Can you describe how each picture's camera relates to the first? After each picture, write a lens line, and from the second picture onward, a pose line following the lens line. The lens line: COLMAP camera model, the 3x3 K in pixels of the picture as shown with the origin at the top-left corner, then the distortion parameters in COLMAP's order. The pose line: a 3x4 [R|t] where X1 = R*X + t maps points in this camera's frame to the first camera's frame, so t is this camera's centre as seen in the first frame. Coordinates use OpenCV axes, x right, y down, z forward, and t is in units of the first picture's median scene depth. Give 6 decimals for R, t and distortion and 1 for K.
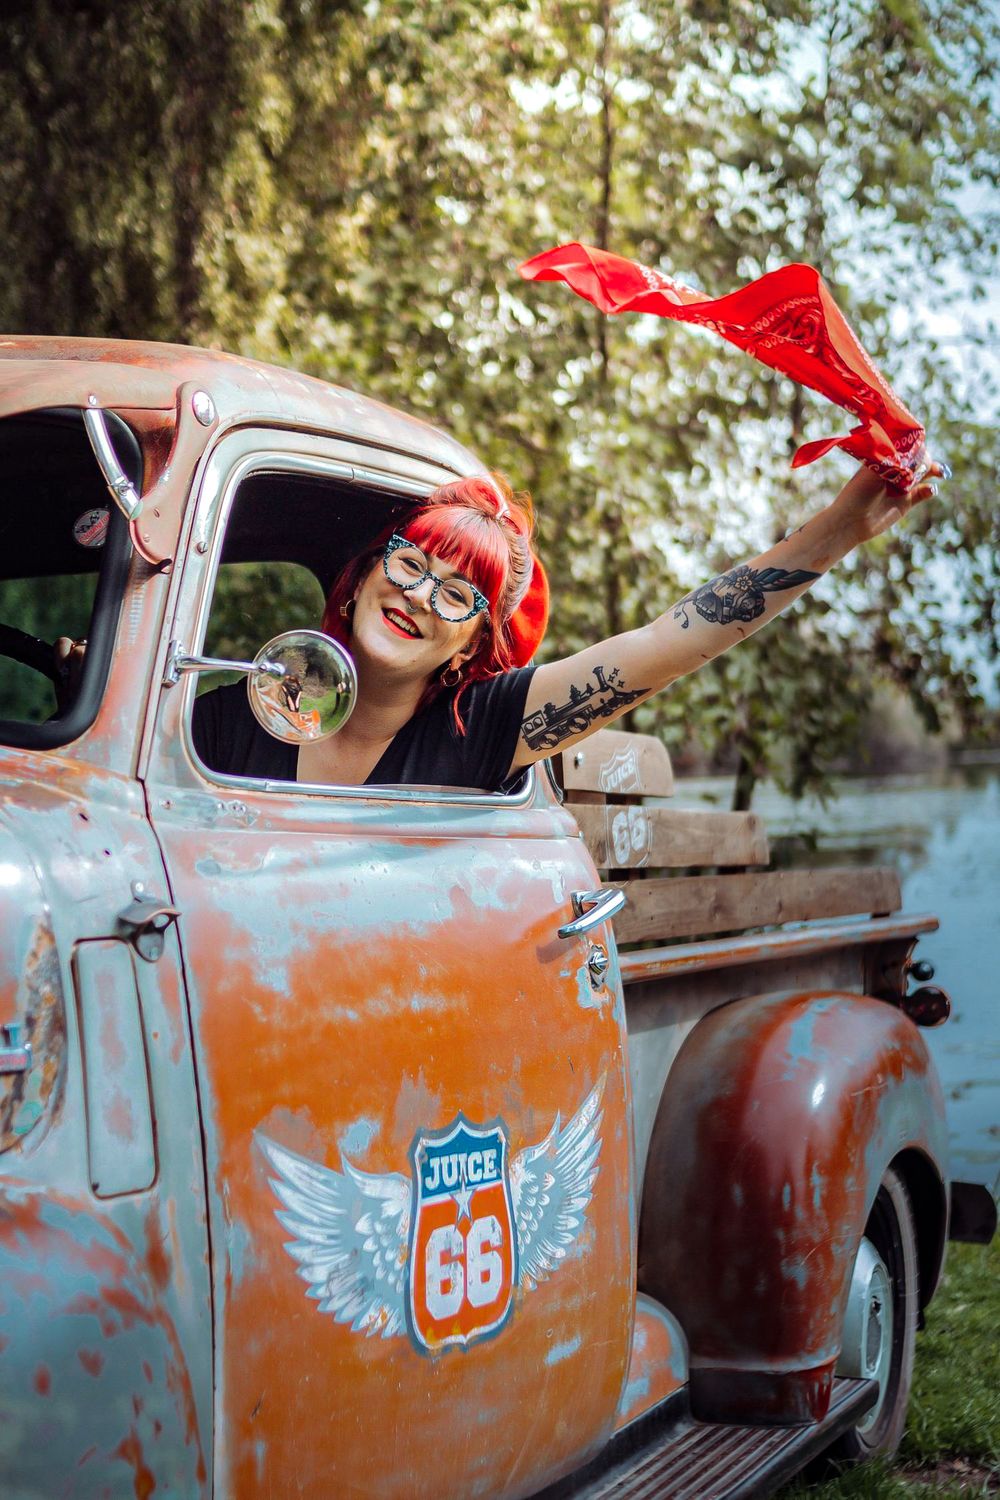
lens RADIAL K [[2437.3, 0, 500.0], [0, 2437.3, 750.0], [0, 0, 1]] dist [-0.159608, 0.100063]
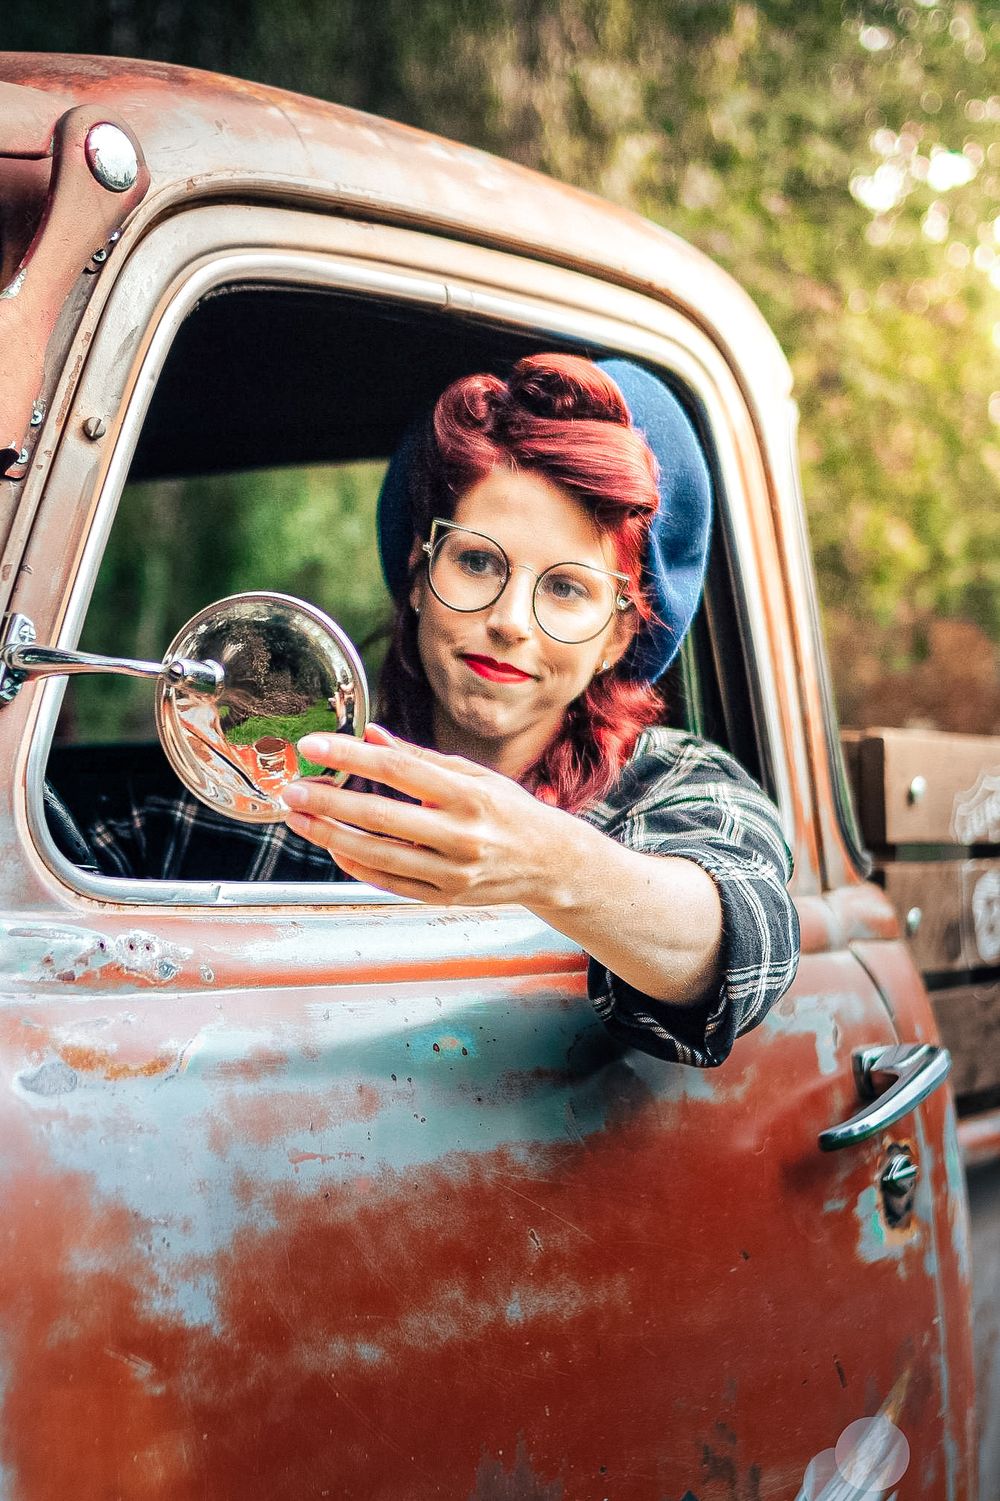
lens RADIAL K [[2954.1, 0, 500.0], [0, 2954.1, 750.5], [0, 0, 1]] dist [-0.229066, 0.229912]
pose [[0.991431, 0.013914, -0.129886, 0.043344], [-0.010985, 0.999670, 0.023240, -0.030801], [0.130167, -0.021614, 0.991257, 0.396734]]
